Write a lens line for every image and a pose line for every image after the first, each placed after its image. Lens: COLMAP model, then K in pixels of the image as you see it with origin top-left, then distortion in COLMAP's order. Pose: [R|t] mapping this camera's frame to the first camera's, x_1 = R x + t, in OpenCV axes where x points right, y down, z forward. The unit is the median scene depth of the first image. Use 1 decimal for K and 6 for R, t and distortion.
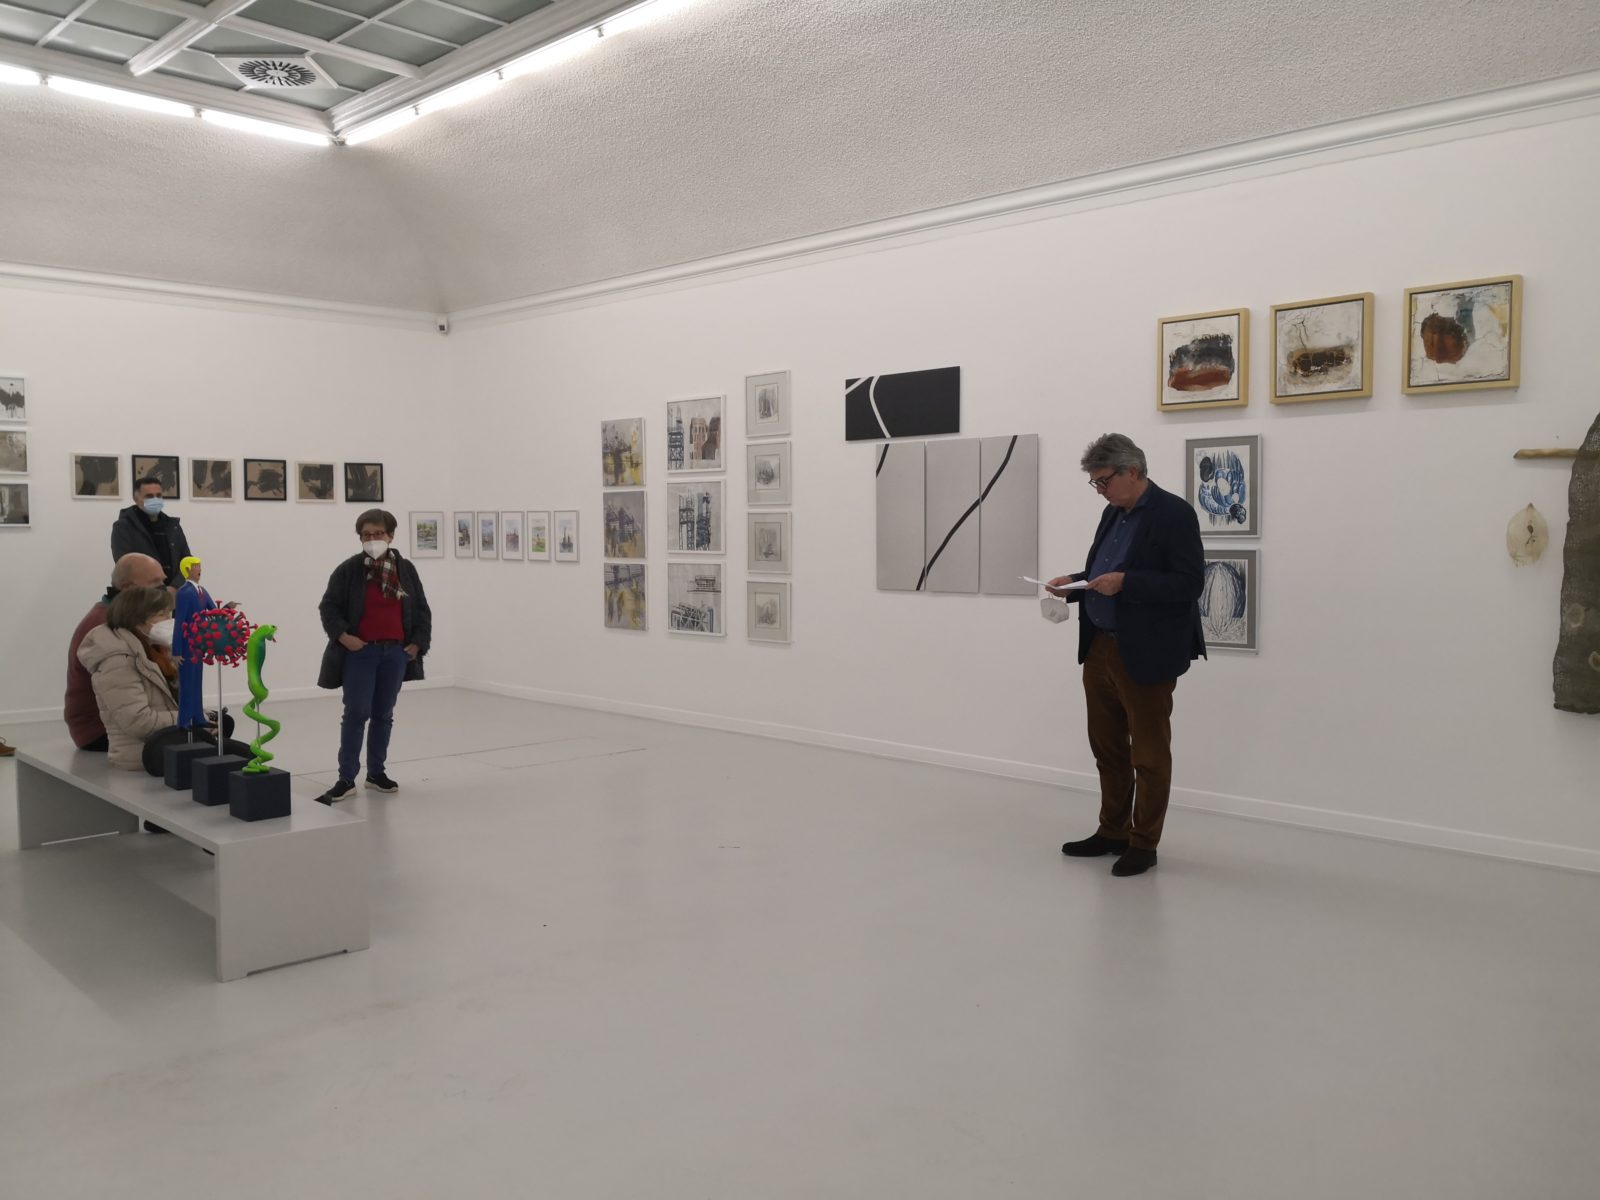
lens RADIAL K [[1333.0, 0, 800.0], [0, 1333.0, 600.0], [0, 0, 1]] dist [-0.002510, -0.002079]
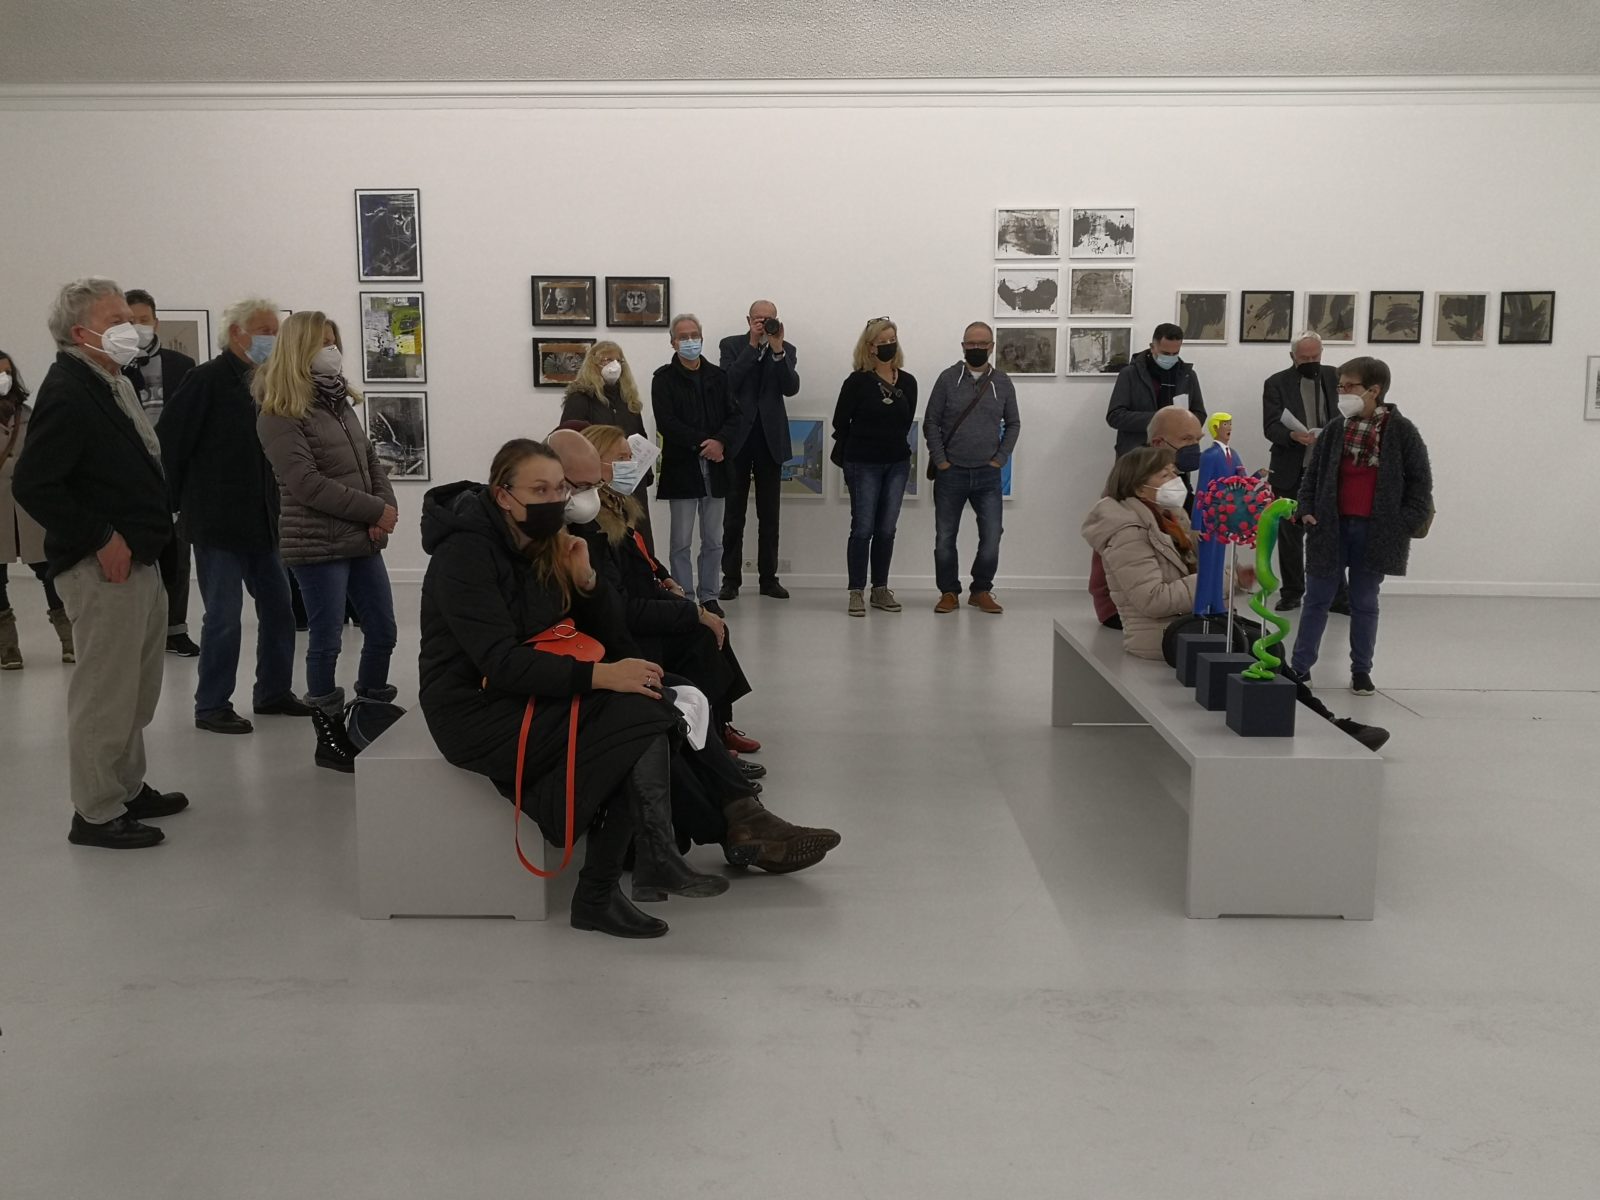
lens RADIAL K [[1628.1, 0, 800.0], [0, 1628.1, 600.0], [0, 0, 1]] dist [0.009592, 0.001705]
pose [[0.701305, 0.100414, -0.705754, 0.082426], [-0.042528, 0.994160, 0.099187, -0.005134], [0.711592, -0.039546, 0.701479, 0.082974]]
